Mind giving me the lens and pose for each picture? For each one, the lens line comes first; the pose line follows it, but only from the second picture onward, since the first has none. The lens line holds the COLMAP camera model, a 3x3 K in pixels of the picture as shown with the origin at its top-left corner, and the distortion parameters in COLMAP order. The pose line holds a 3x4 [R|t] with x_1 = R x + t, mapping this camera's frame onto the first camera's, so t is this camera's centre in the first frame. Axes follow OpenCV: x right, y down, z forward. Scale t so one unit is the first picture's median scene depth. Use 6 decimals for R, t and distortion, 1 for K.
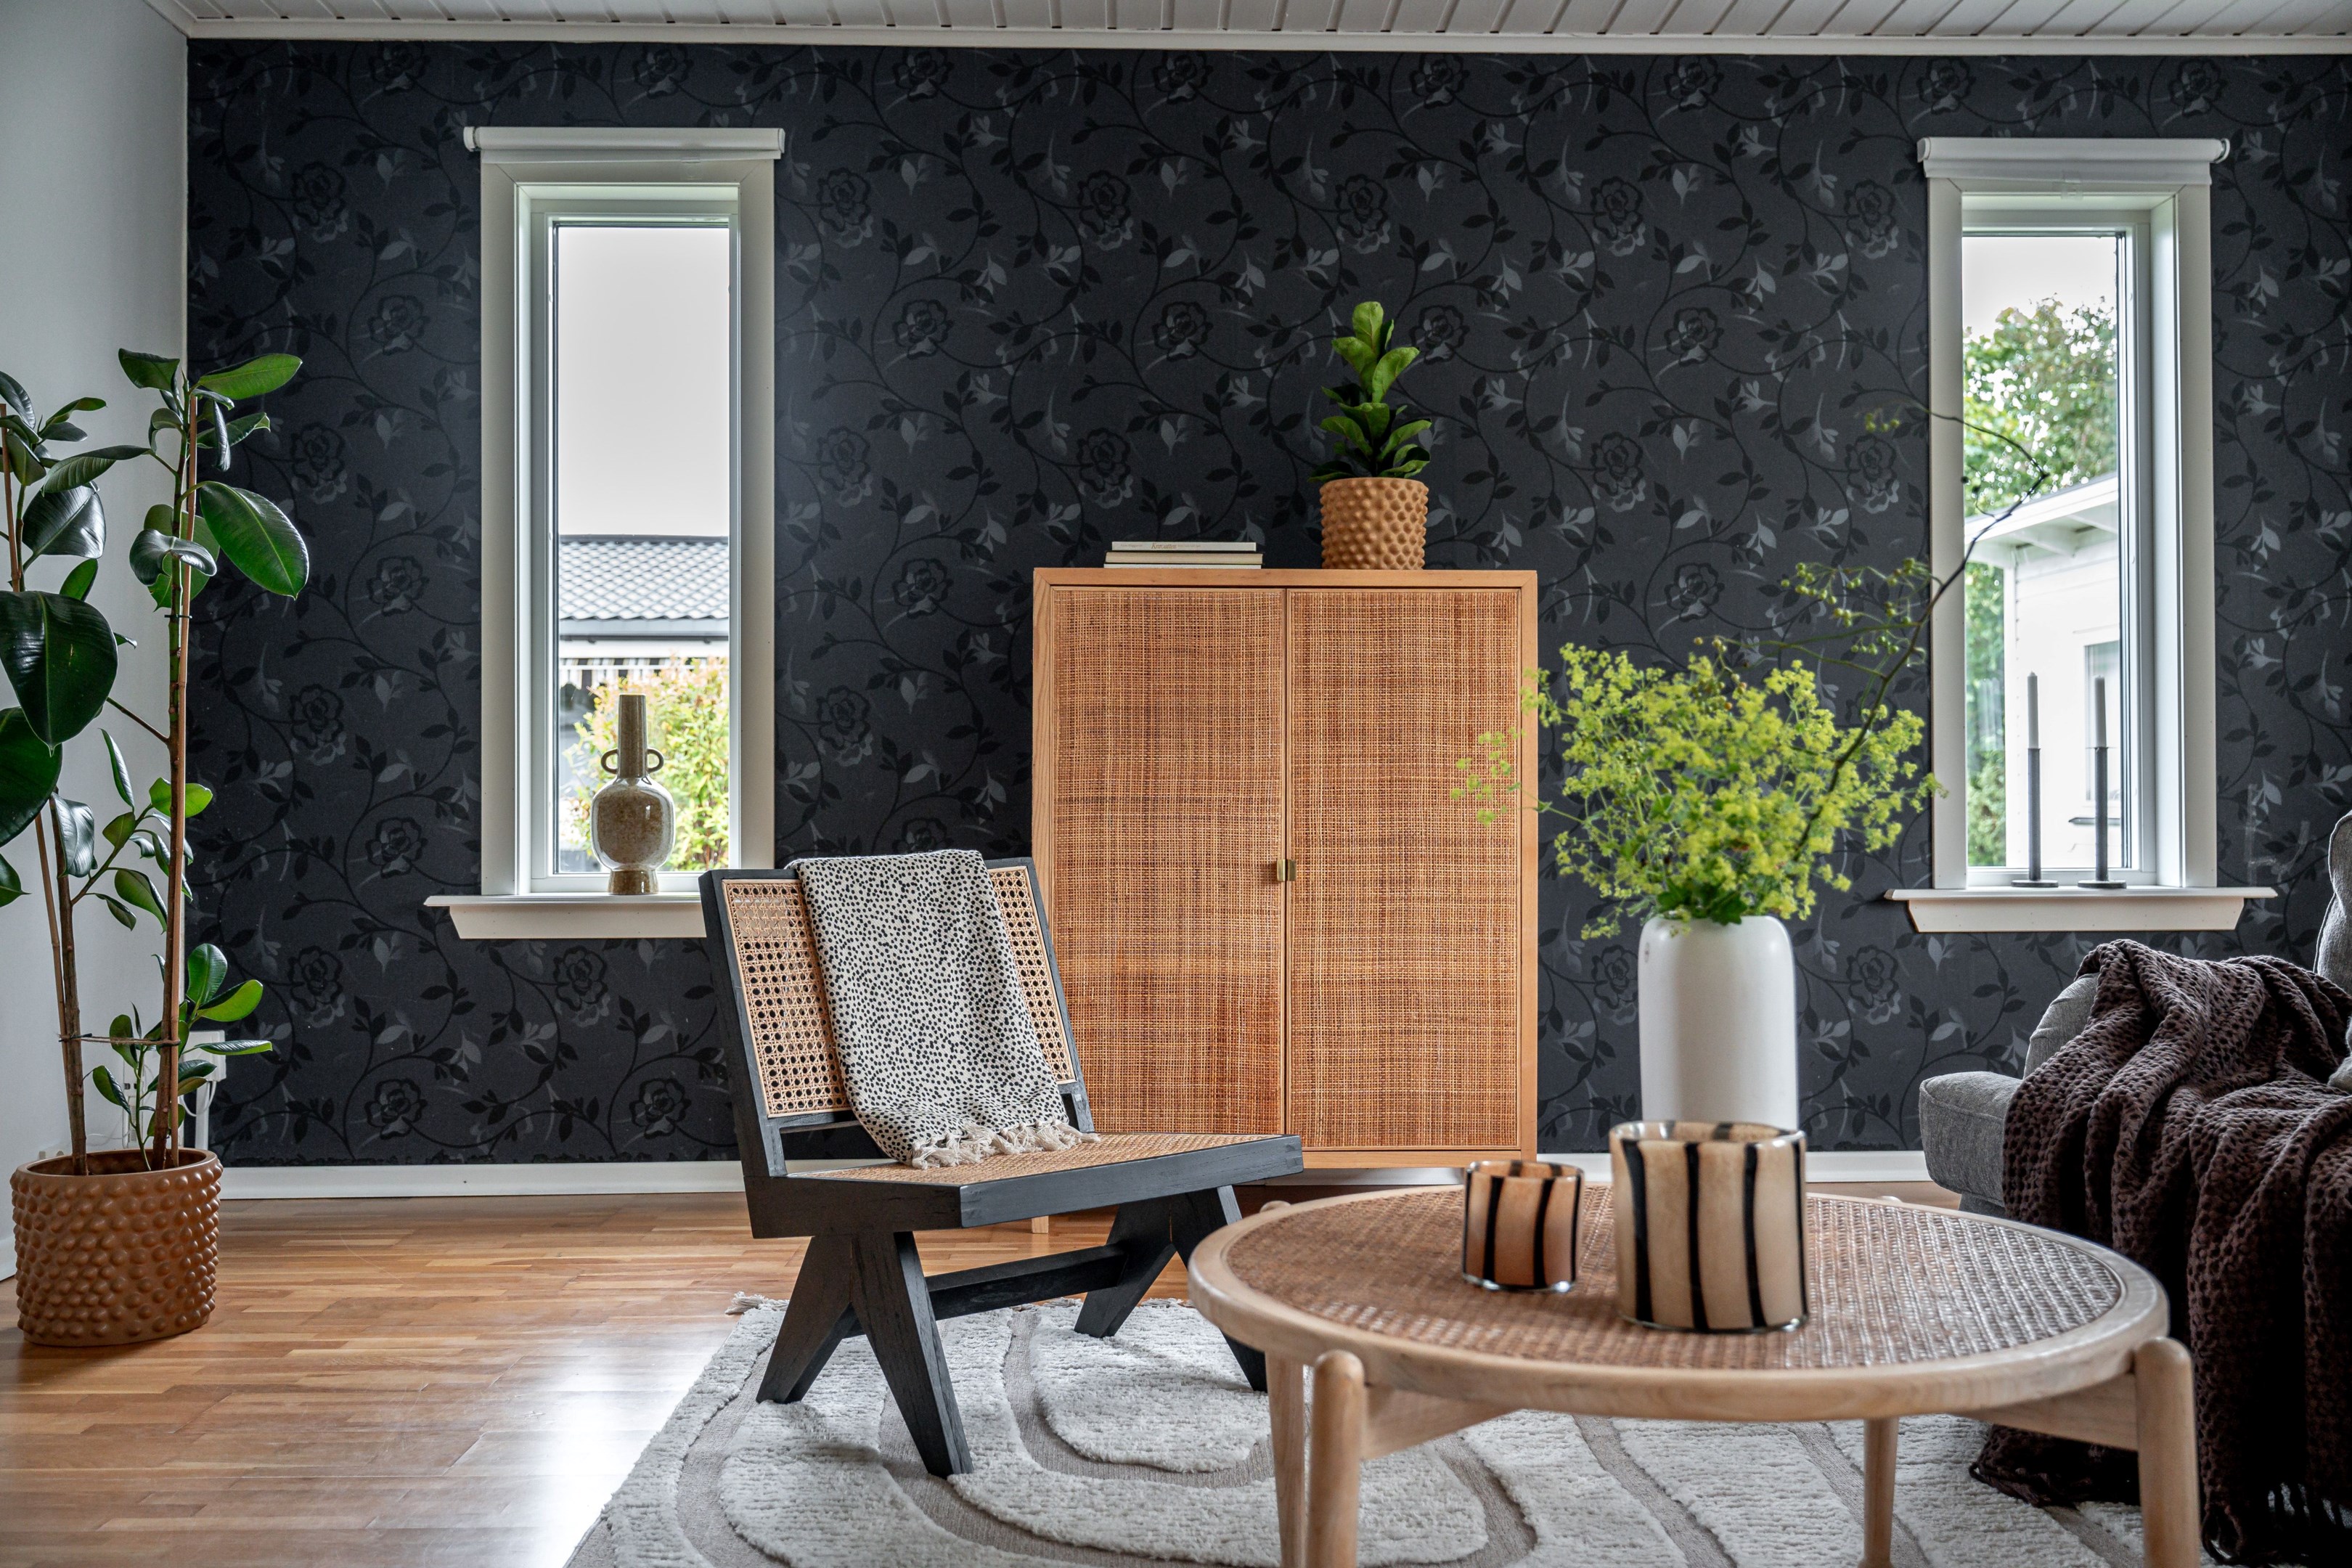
lens RADIAL K [[2193.5, 0, 1174.6], [0, 2193.5, 783.4], [0, 0, 1]] dist [0.001169, 0.000000]
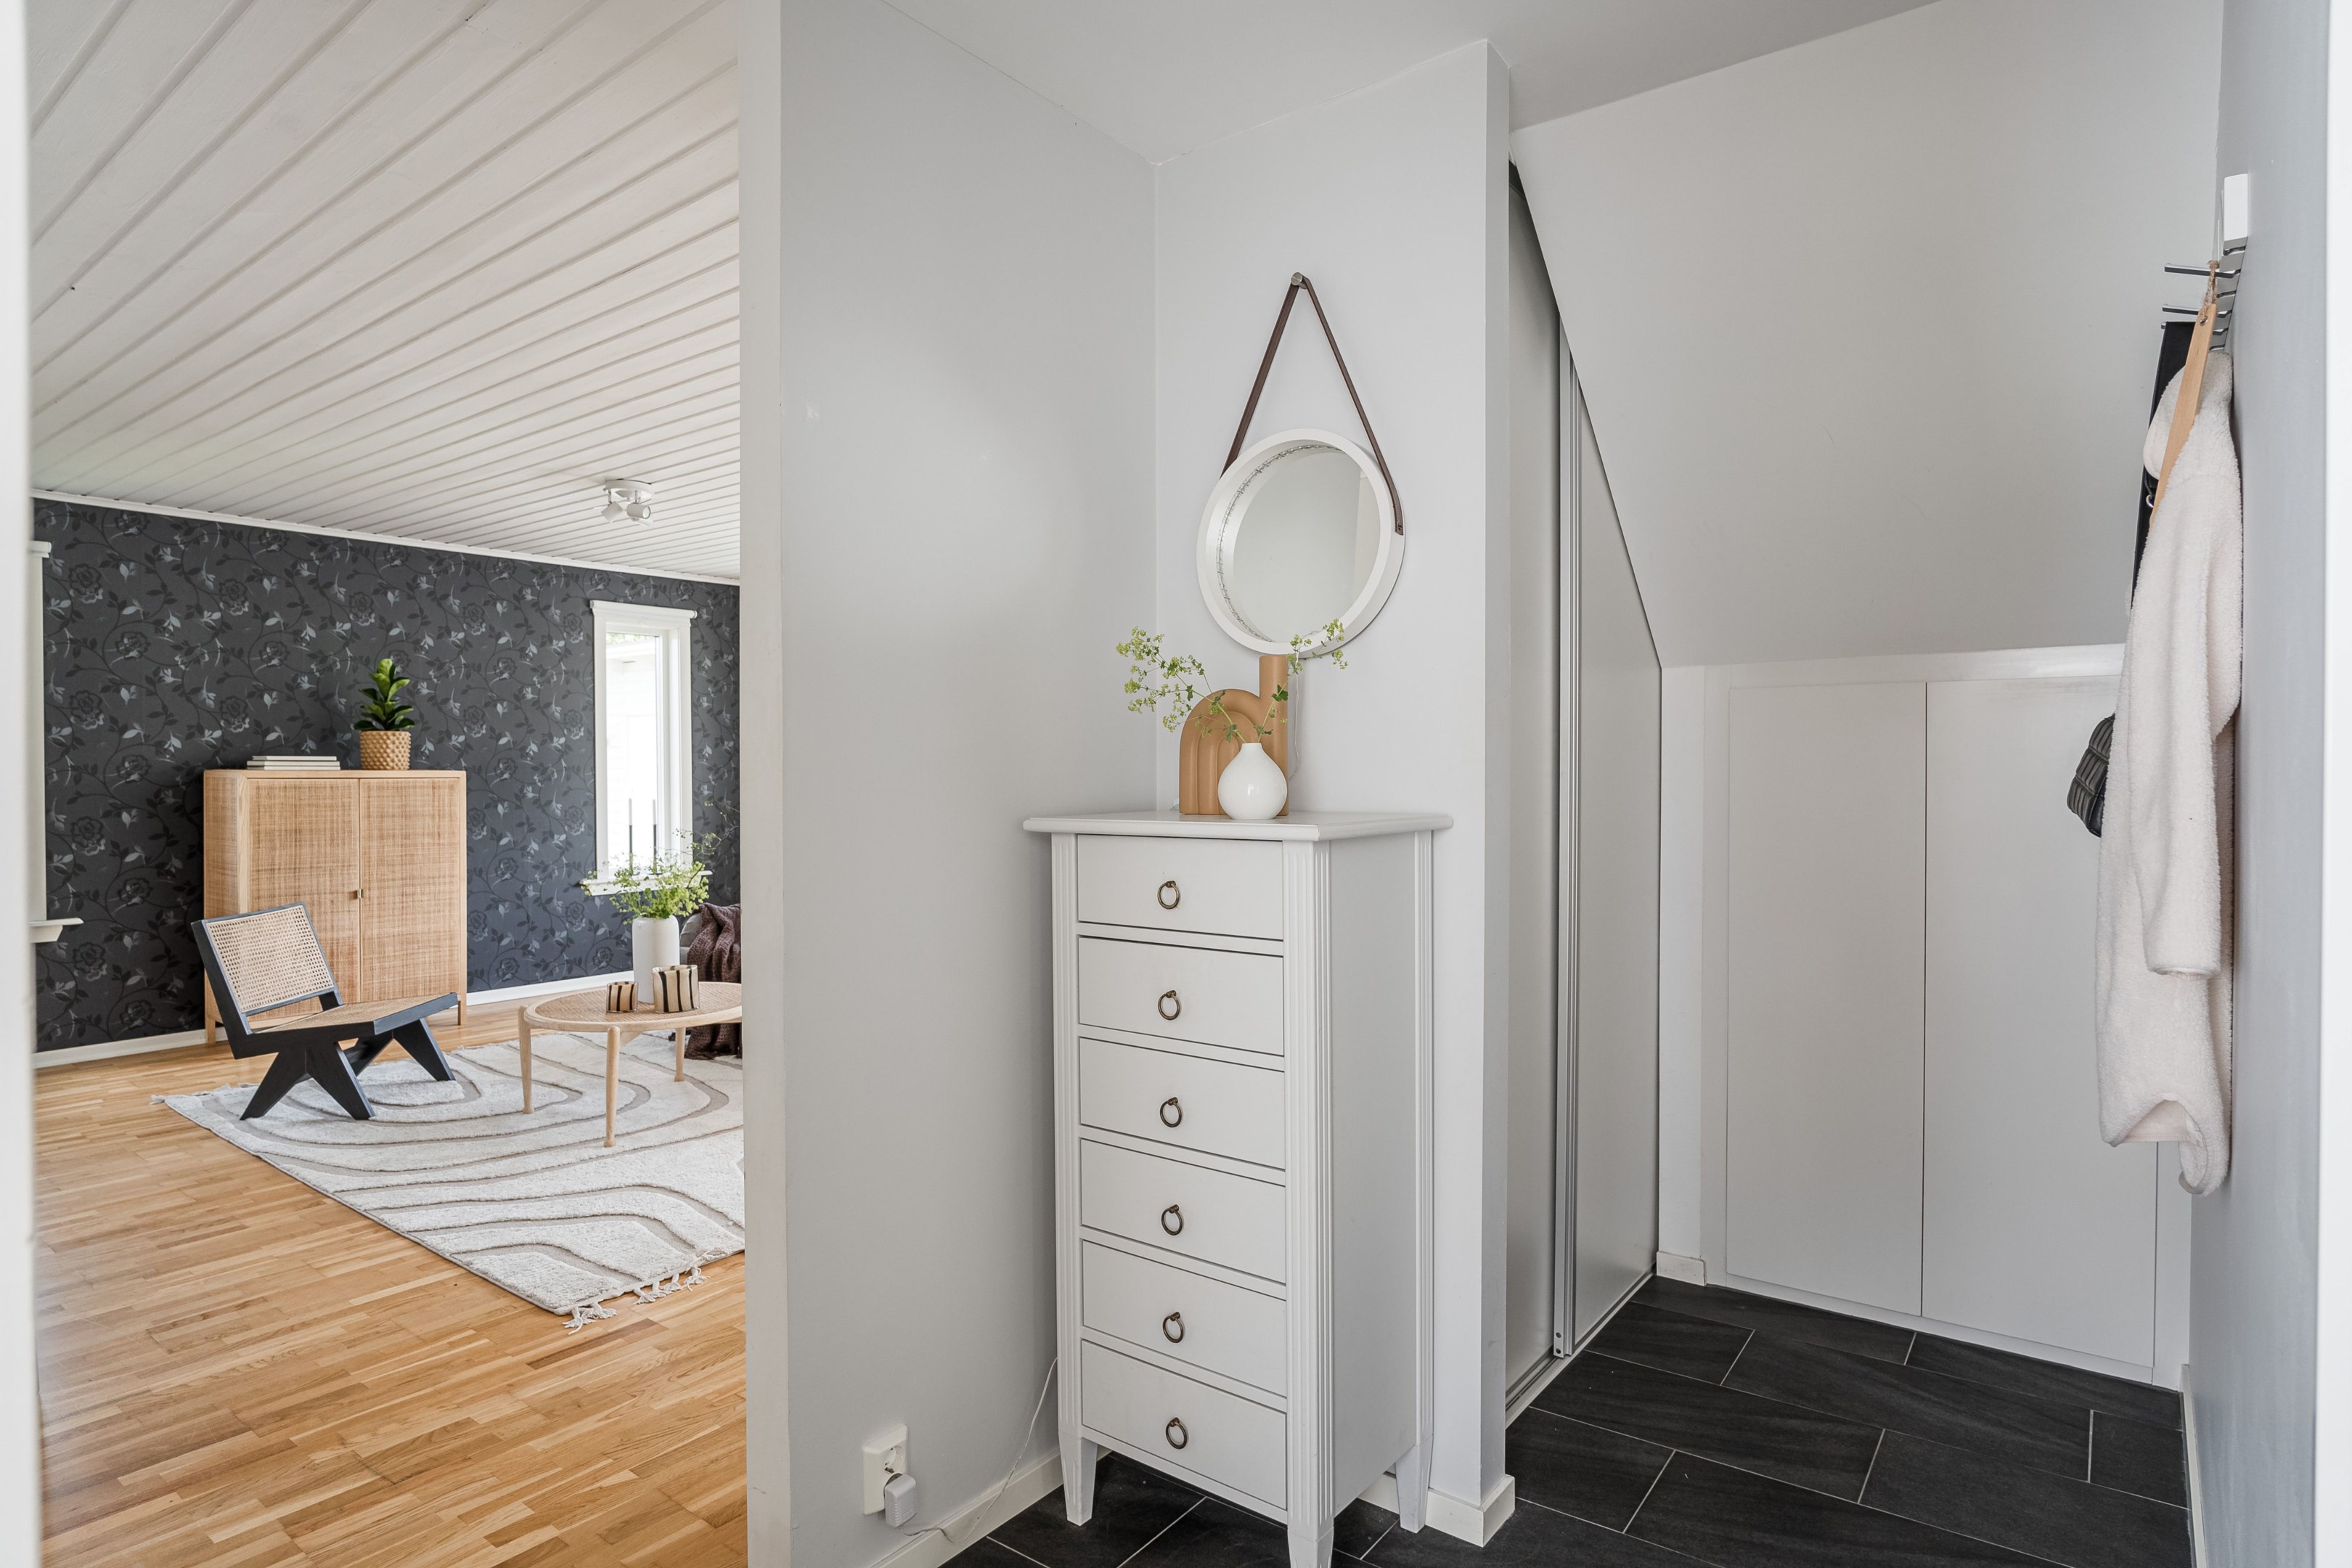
lens RADIAL K [[1289.7, 0, 1170.4], [0, 1289.7, 779.2], [0, 0, 1]] dist [-0.003870, -0.000405]
pose [[0.626156, -0.006170, 0.779673, -0.456748], [-0.008922, 0.999847, 0.015077, -0.107029], [-0.779646, -0.016397, 0.626005, -0.554058]]
